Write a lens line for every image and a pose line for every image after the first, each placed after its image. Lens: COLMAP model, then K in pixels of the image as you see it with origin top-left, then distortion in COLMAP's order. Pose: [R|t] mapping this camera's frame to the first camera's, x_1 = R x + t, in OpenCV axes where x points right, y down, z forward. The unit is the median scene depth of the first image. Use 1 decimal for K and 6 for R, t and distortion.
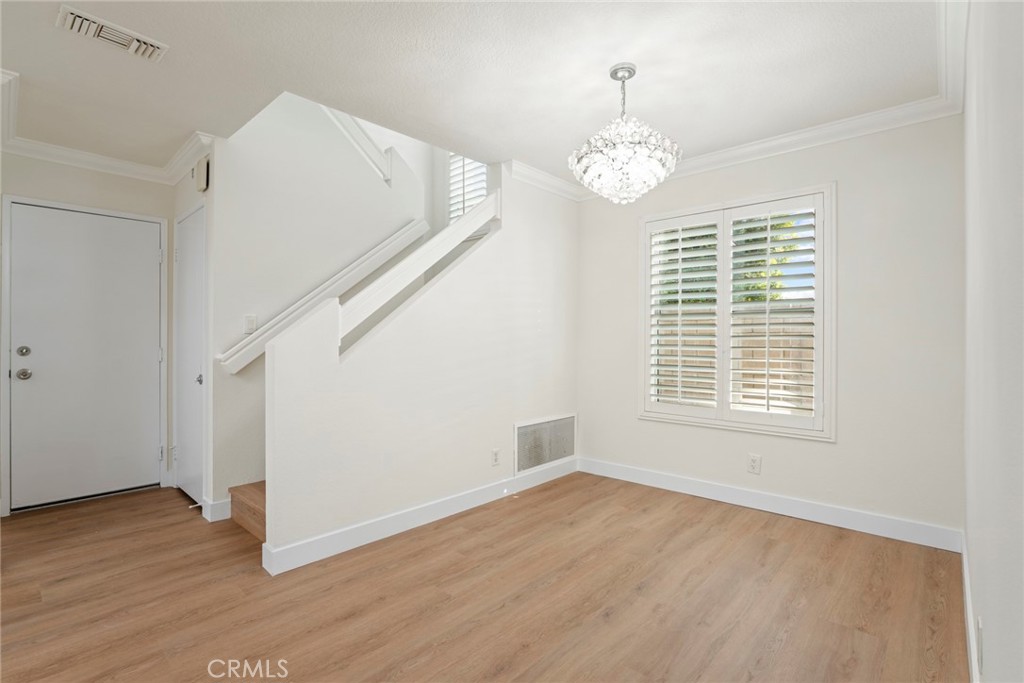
lens RADIAL K [[475.7, 0, 512.0], [0, 475.7, 342.3], [0, 0, 1]] dist [-0.018556, 0.000192]
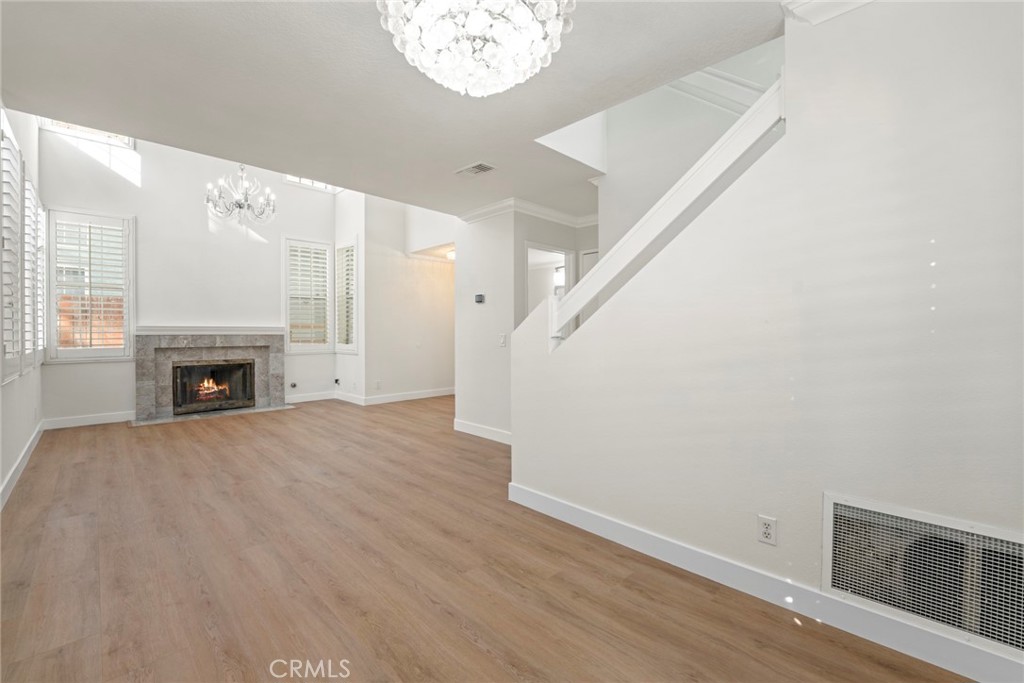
lens RADIAL K [[426.8, 0, 512.5], [0, 426.8, 337.1], [0, 0, 1]] dist [-0.024599, 0.002443]
pose [[-0.036300, 0.015707, -0.999217, 0.616904], [-0.004535, 0.999864, 0.015882, -0.006391], [0.999331, 0.005108, -0.036224, 0.869779]]
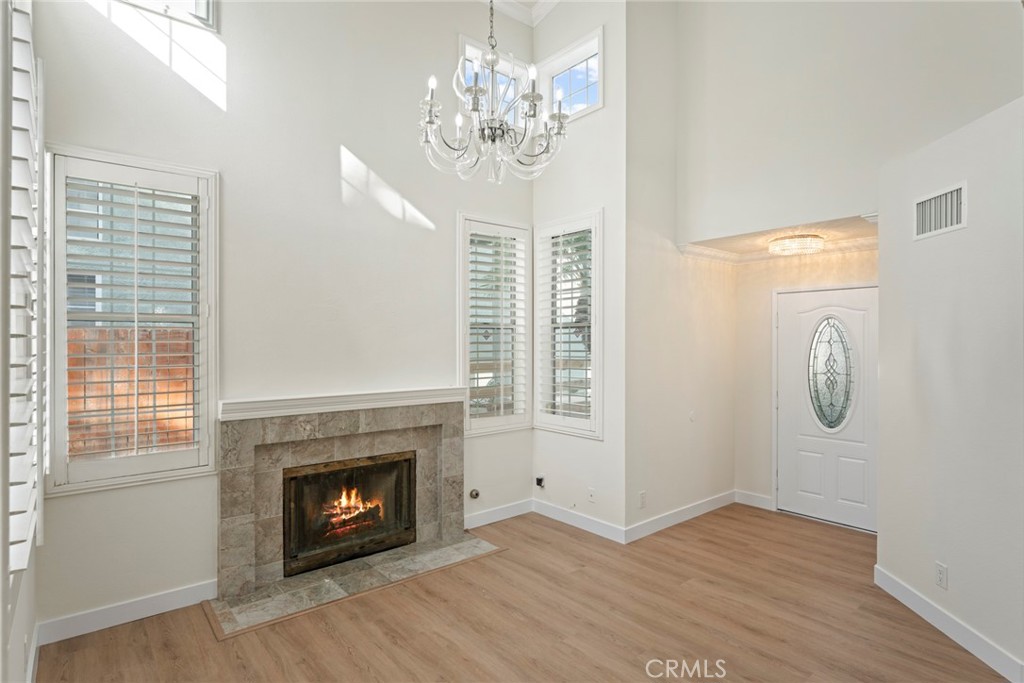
lens RADIAL K [[535.1, 0, 514.5], [0, 535.1, 342.3], [0, 0, 1]] dist [-0.004537, -0.000297]
pose [[-0.124909, 0.005667, -0.992152, -0.179720], [-0.006466, 0.999958, 0.006526, -0.163244], [0.992147, 0.007230, -0.124867, -0.166145]]
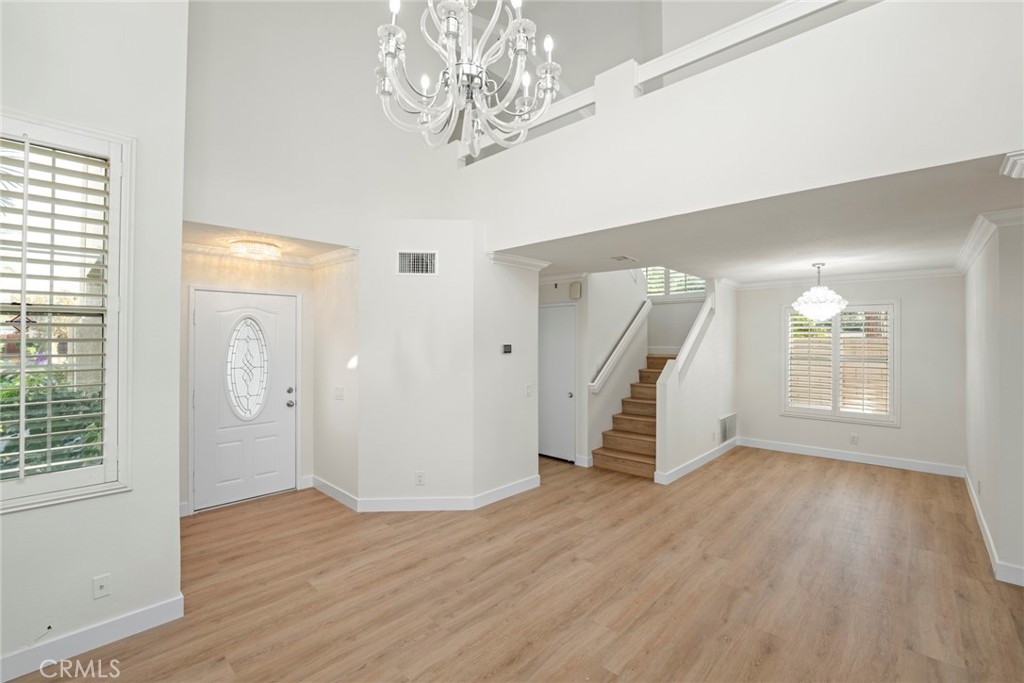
lens RADIAL K [[442.8, 0, 508.7], [0, 442.8, 334.4], [0, 0, 1]] dist [-0.021570, 0.001565]
pose [[0.999946, 0.004896, -0.009192, -1.035283], [-0.005057, 0.999833, -0.017560, -0.155383], [0.009105, 0.017605, 0.999804, -0.943284]]
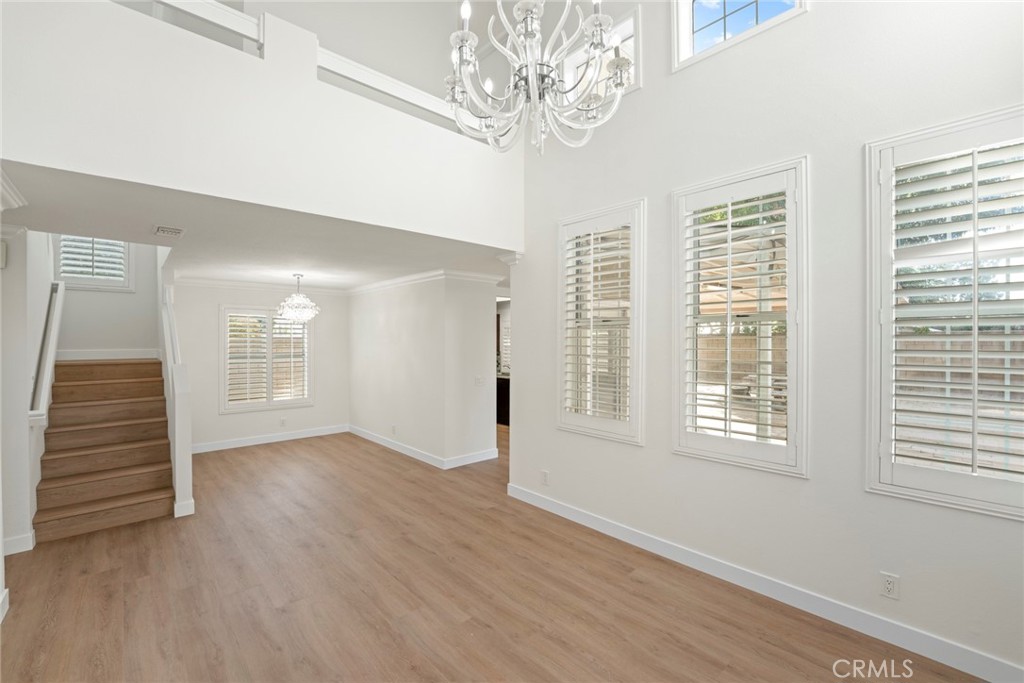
lens RADIAL K [[426.8, 0, 506.1], [0, 426.8, 342.6], [0, 0, 1]] dist [-0.024599, 0.002443]
pose [[0.088330, -0.002020, 0.996089, -1.715013], [0.007183, 0.999973, 0.001391, -0.152774], [-0.996065, 0.007032, 0.088342, -0.332894]]
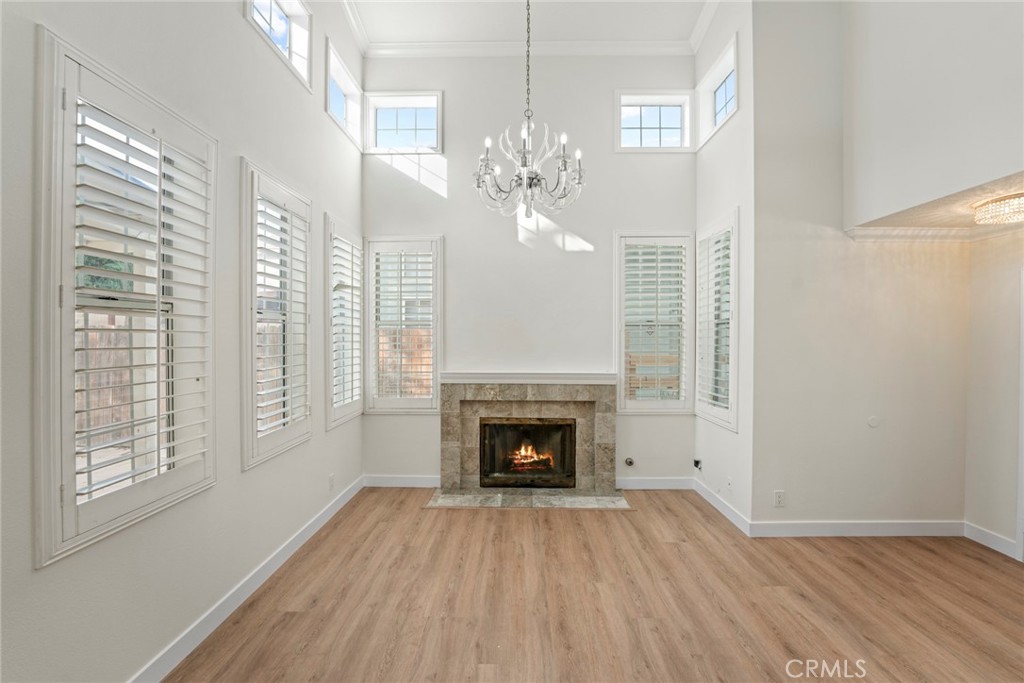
lens RADIAL K [[426.8, 0, 509.6], [0, 426.8, 338.2], [0, 0, 1]] dist [-0.024599, 0.002443]
pose [[-0.748402, 0.004687, -0.663228, -0.406725], [-0.003494, 0.999933, 0.011009, -0.163293], [0.663236, 0.010557, -0.748336, 0.399484]]
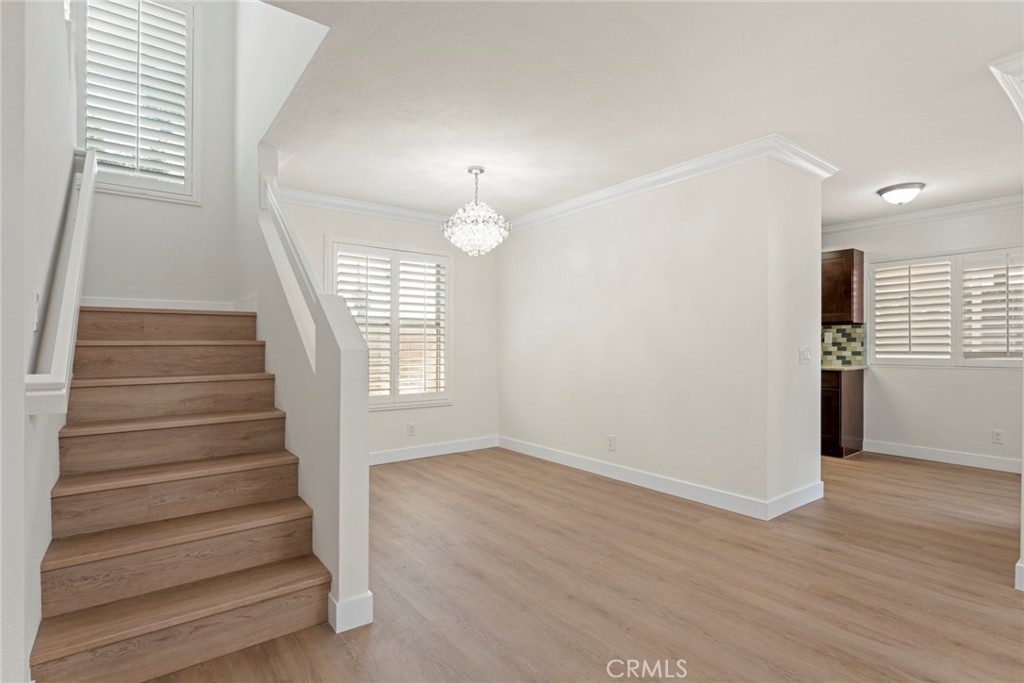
lens RADIAL K [[500.5, 0, 511.8], [0, 500.5, 343.2], [0, 0, 1]] dist [-0.014122, 0.001699]
pose [[0.177250, 0.005497, 0.984151, -1.111895], [0.005106, 0.999966, -0.006505, 0.002187], [-0.984153, 0.006178, 0.177216, 0.487881]]
